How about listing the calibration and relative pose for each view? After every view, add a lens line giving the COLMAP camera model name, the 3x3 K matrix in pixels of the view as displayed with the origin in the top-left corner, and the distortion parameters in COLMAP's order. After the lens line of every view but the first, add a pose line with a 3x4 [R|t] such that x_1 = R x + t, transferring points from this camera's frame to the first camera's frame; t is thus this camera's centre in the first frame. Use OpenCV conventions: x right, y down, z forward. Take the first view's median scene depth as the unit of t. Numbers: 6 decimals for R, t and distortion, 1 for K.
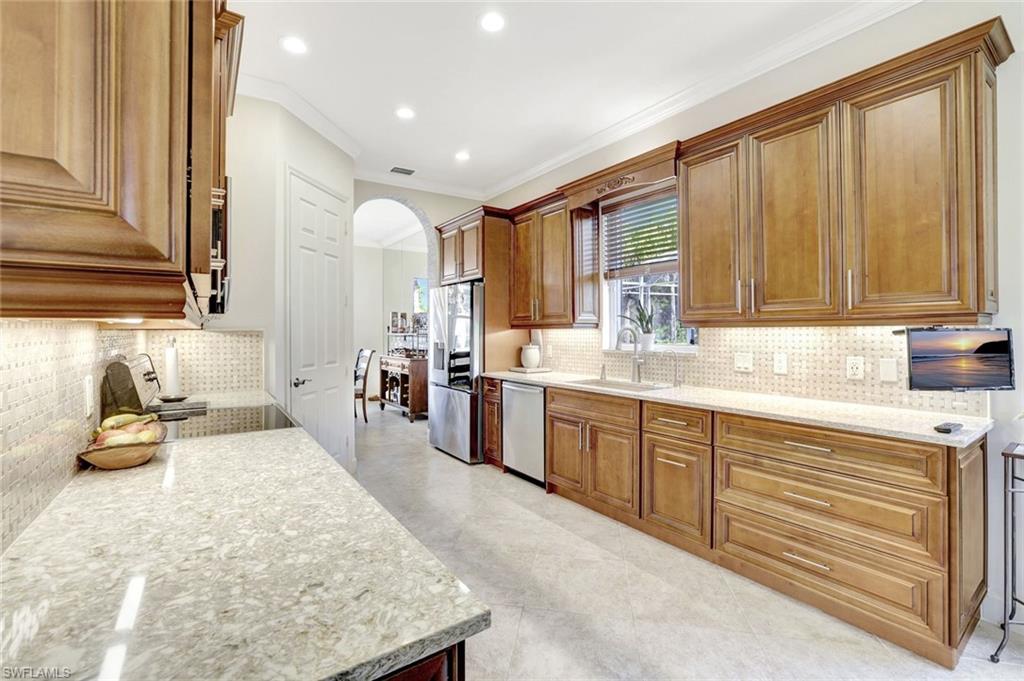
lens RADIAL K [[445.1, 0, 502.8], [0, 445.1, 331.6], [0, 0, 1]] dist [-0.041631, 0.014187]
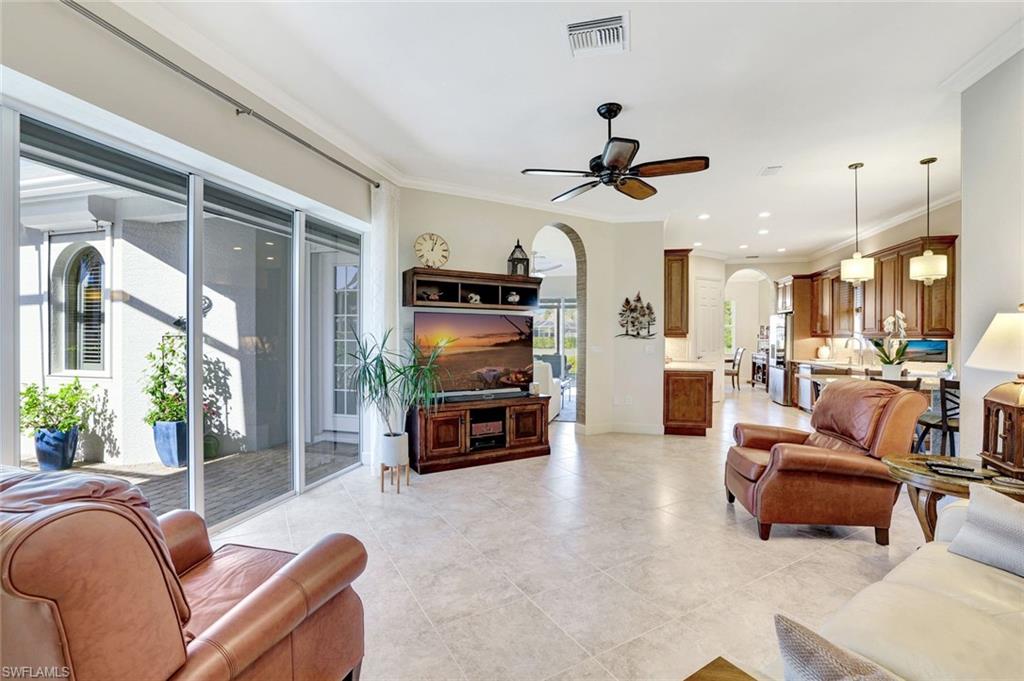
lens RADIAL K [[445.1, 0, 502.8], [0, 445.1, 331.6], [0, 0, 1]] dist [-0.041631, 0.014187]
pose [[0.646263, 0.001395, -0.763113, 0.669873], [-0.009299, 0.999938, -0.006048, -0.009577], [0.763058, 0.011005, 0.646237, -1.350867]]
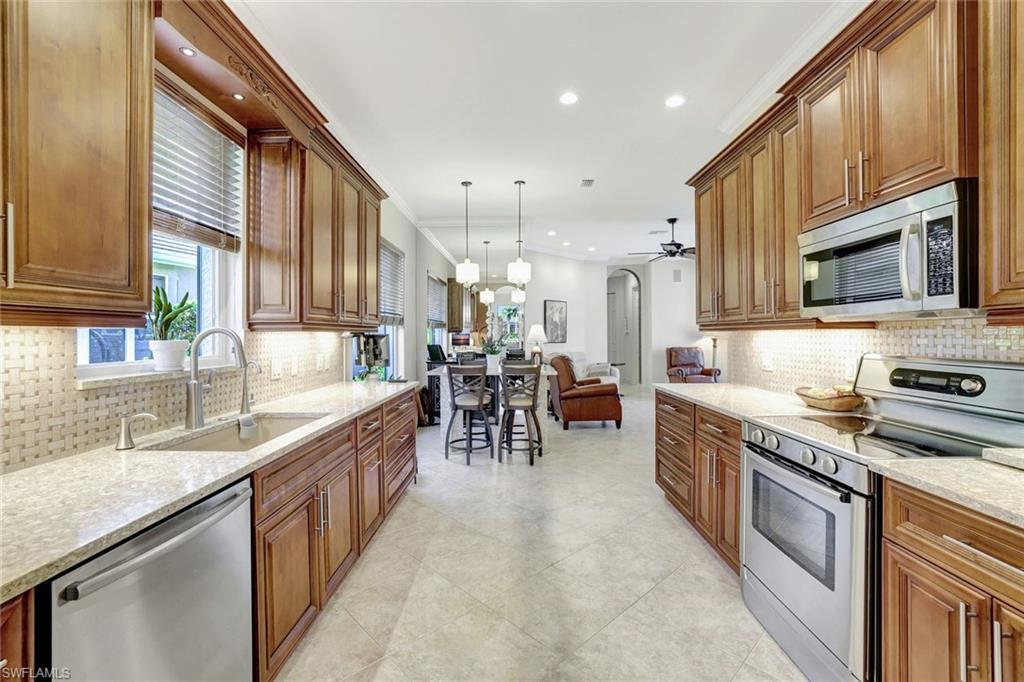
lens RADIAL K [[445.1, 0, 502.8], [0, 445.1, 332.1], [0, 0, 1]] dist [-0.041631, 0.014187]
pose [[-0.808657, 0.013596, 0.588124, -0.285540], [0.011395, 0.999907, -0.007447, 0.002468], [-0.588171, 0.000680, -0.808737, 1.046950]]
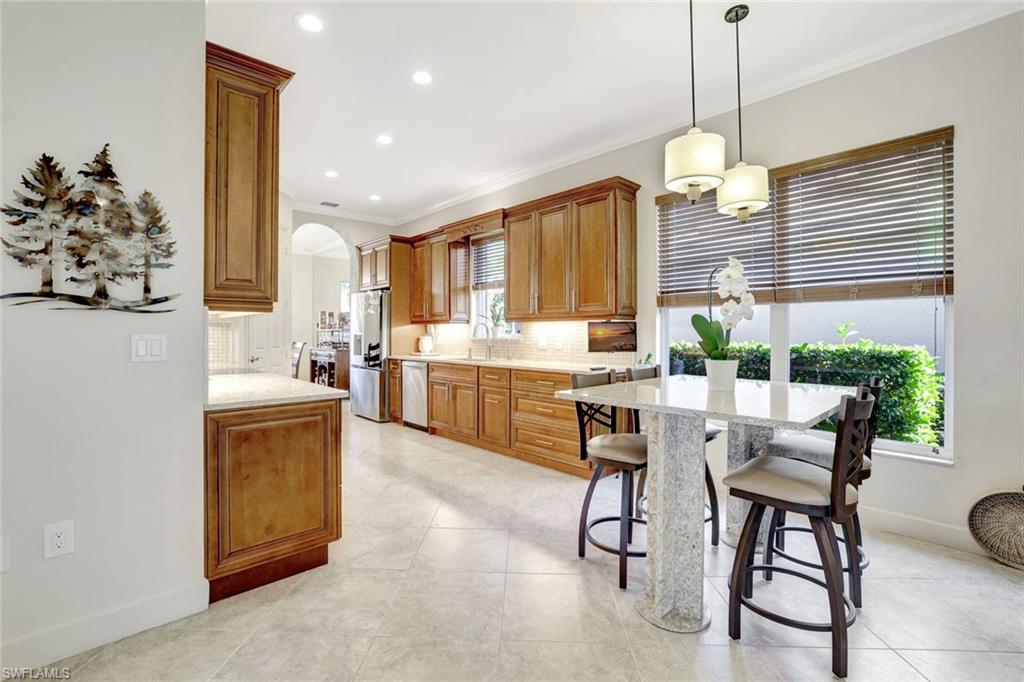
lens RADIAL K [[445.1, 0, 502.8], [0, 445.1, 332.1], [0, 0, 1]] dist [-0.041631, 0.014187]
pose [[0.989359, 0.003570, 0.145450, 0.113617], [-0.003428, 0.999993, -0.001224, 0.021441], [-0.145454, 0.000712, 0.989365, -0.455116]]
